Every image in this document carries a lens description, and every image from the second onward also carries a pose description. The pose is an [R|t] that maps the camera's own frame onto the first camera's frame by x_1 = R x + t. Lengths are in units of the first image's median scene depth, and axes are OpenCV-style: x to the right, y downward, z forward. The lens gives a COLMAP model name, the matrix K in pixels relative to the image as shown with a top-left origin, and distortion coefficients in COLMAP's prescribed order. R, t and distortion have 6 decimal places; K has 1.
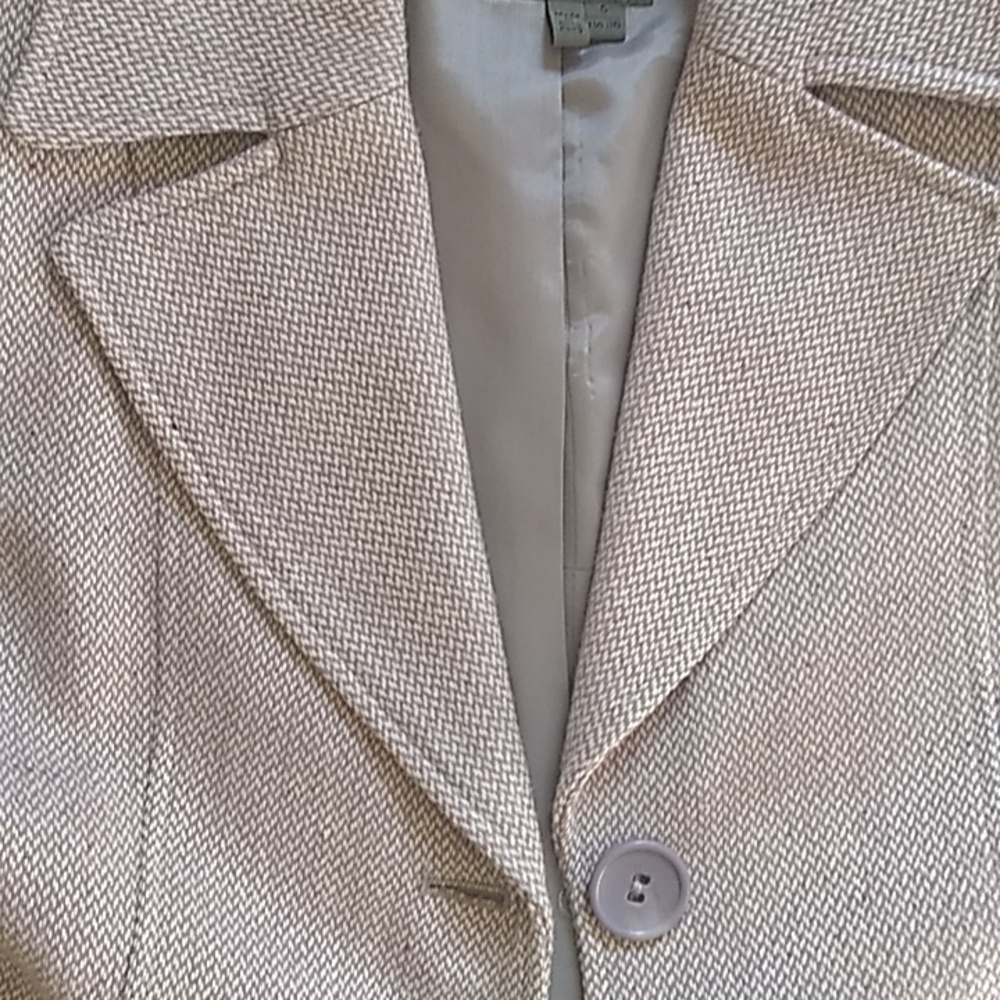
lens RADIAL K [[1576.2, 0, 500.0], [0, 1576.2, 500.0], [0, 0, 1]] dist [0.142598, -0.254199]
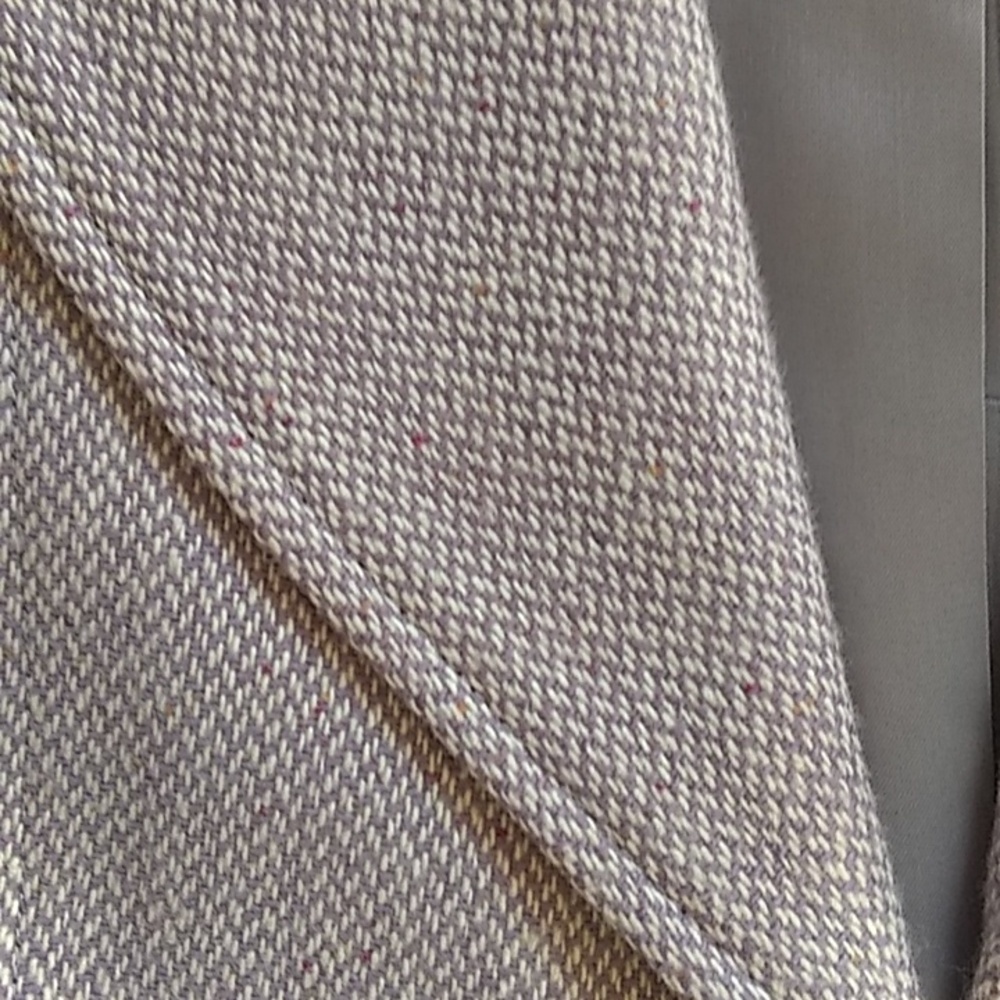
lens RADIAL K [[1576.2, 0, 500.0], [0, 1576.2, 500.0], [0, 0, 1]] dist [0.142598, -0.254199]
pose [[0.999457, -0.030467, 0.012532, -0.084038], [0.029914, 0.998664, 0.042123, 0.048427], [-0.013799, -0.041726, 0.999034, 0.588322]]
